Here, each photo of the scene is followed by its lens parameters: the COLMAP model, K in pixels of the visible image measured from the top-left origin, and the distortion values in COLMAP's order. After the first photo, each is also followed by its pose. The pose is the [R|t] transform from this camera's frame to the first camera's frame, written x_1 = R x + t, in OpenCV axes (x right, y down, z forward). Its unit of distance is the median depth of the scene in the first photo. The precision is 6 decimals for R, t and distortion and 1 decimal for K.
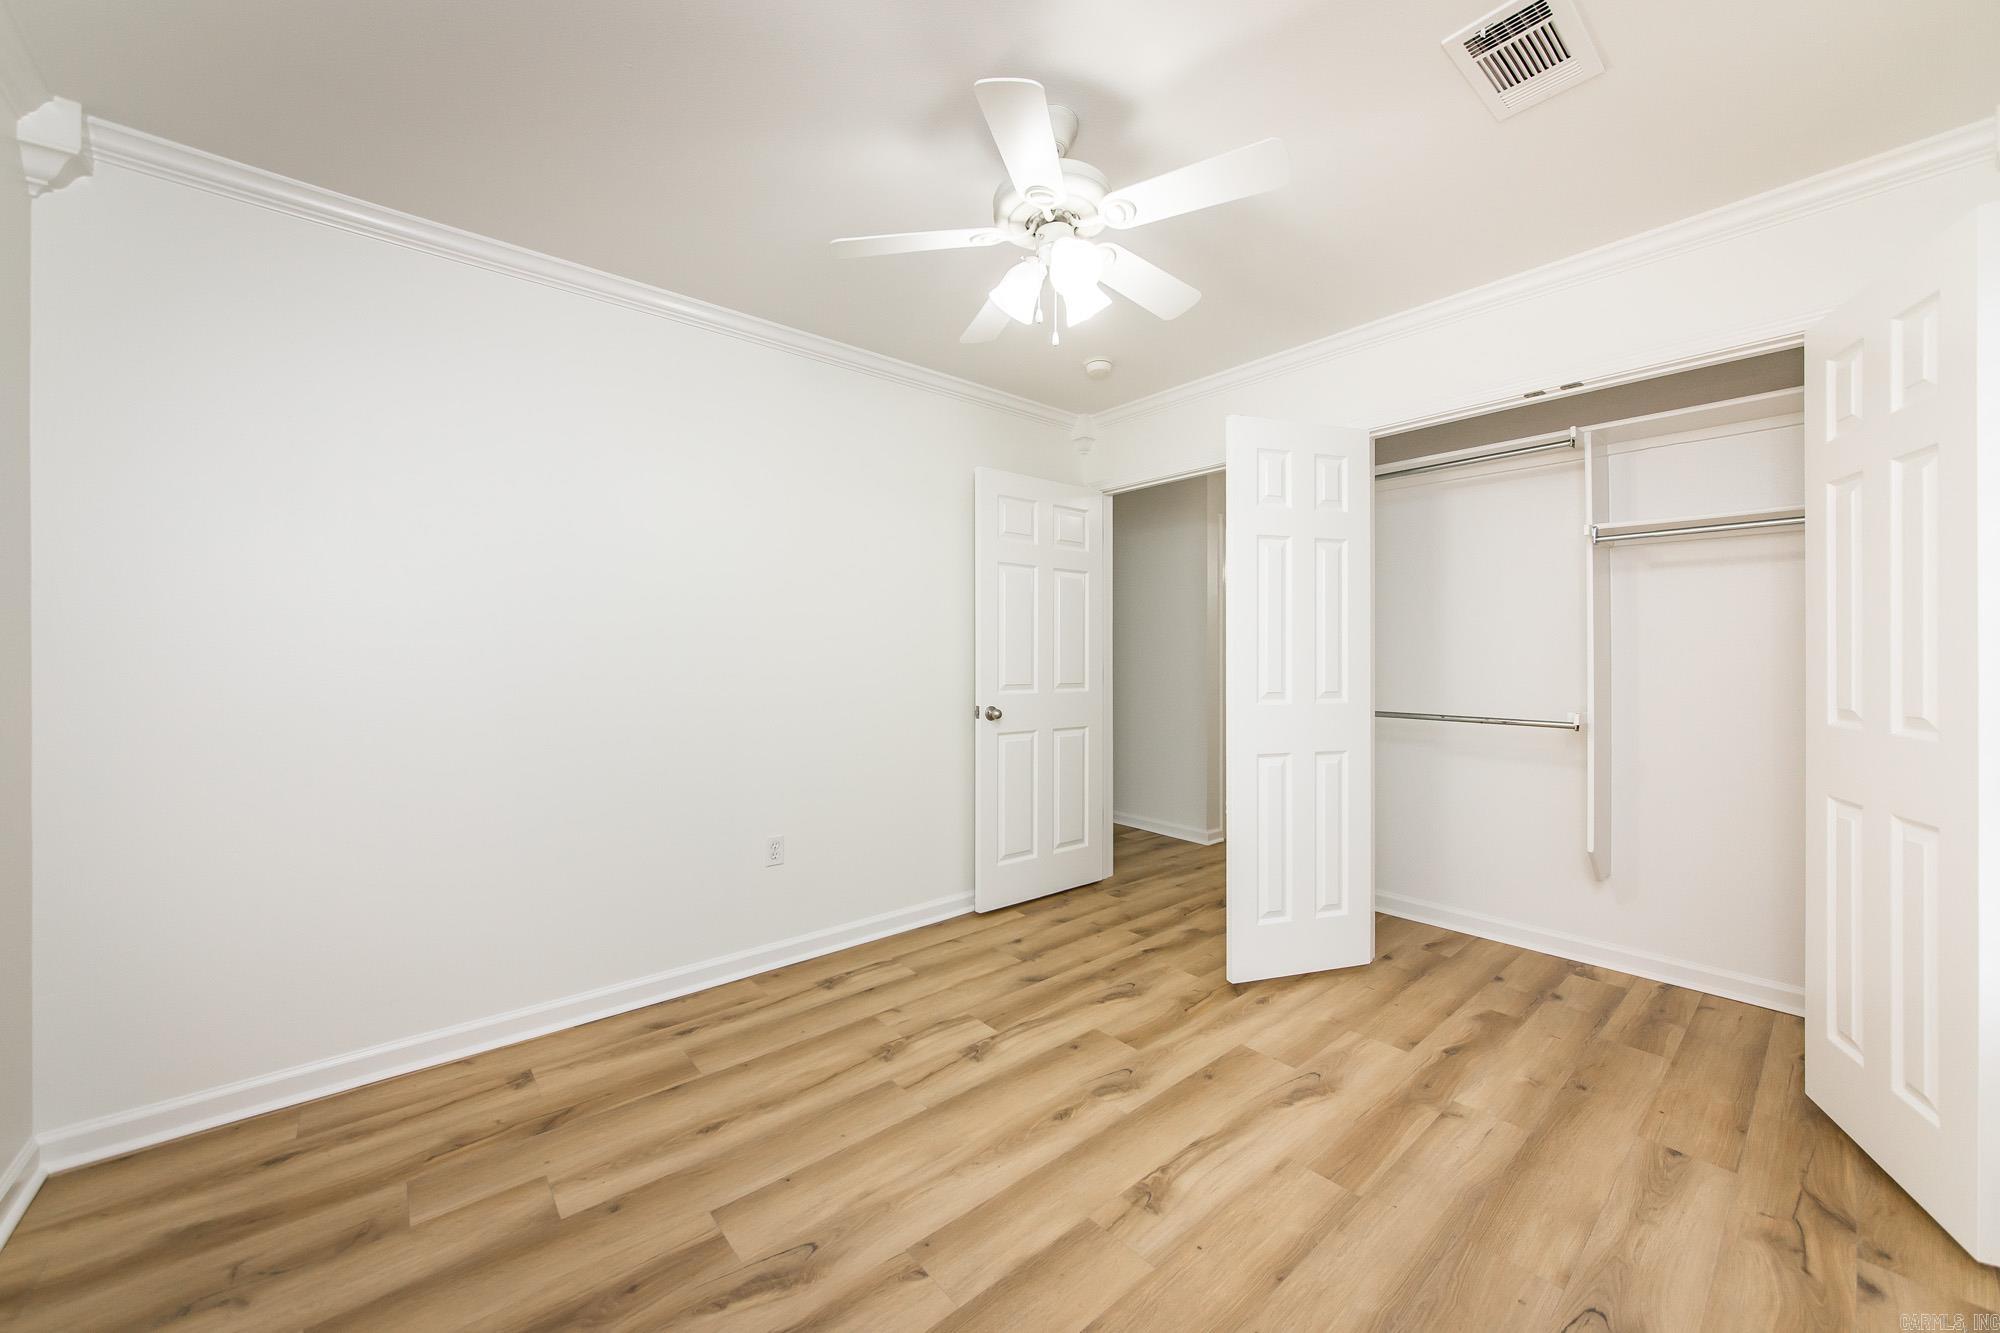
lens RADIAL K [[726.0, 0, 1006.8], [0, 726.0, 685.6], [0, 0, 1]] dist [-0.009606, 0.003156]
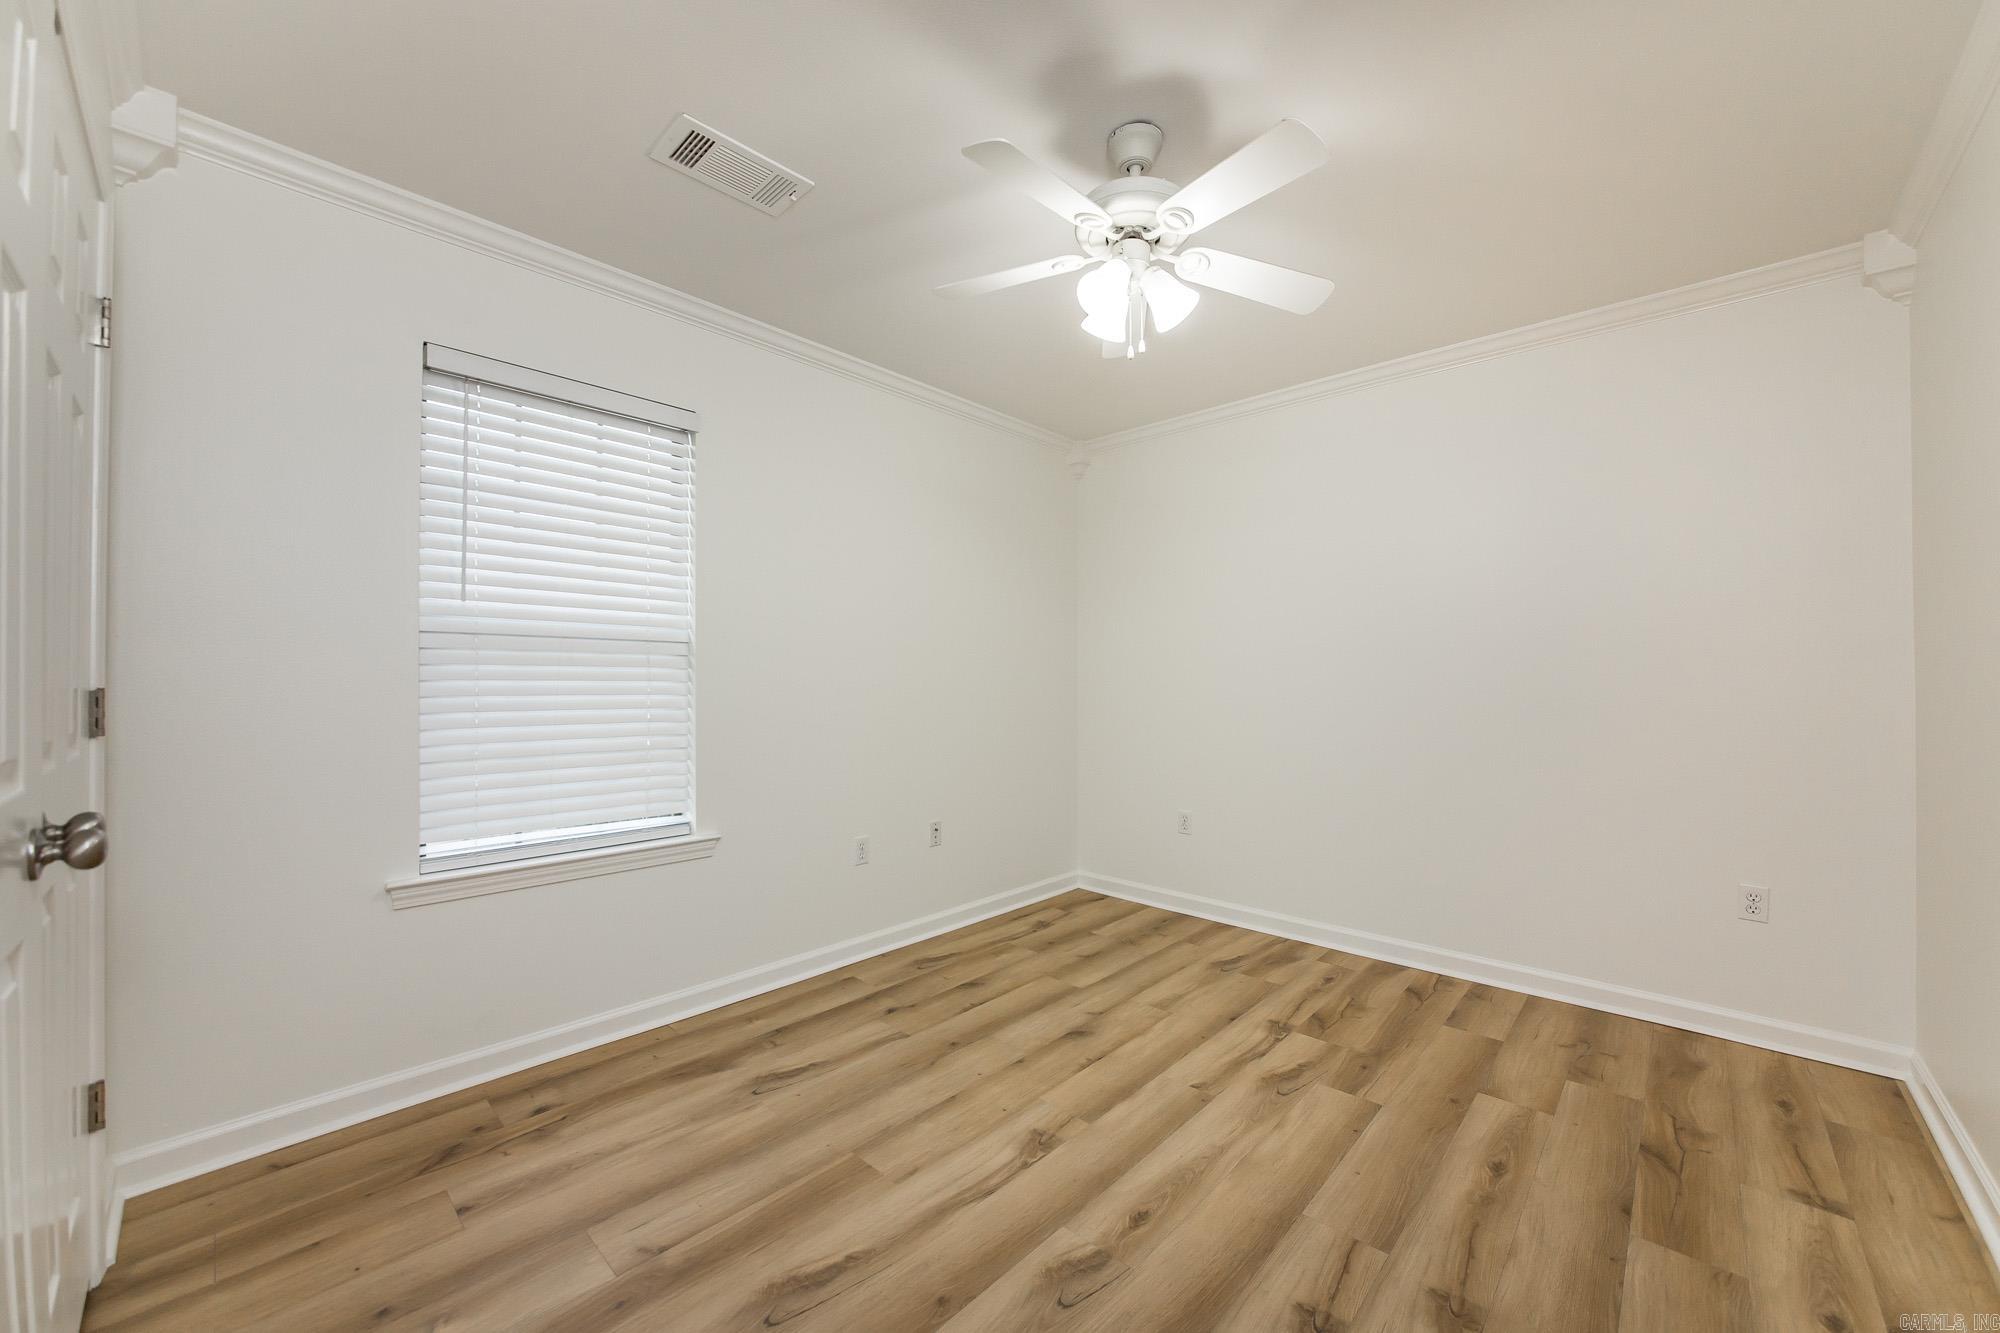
lens RADIAL K [[726.0, 0, 1006.8], [0, 726.0, 685.6], [0, 0, 1]] dist [-0.009606, 0.003156]
pose [[-0.993409, -0.002635, -0.114596, 0.359352], [-0.007909, 0.998929, 0.045593, -0.055870], [0.114353, 0.046199, -0.992365, 1.968864]]
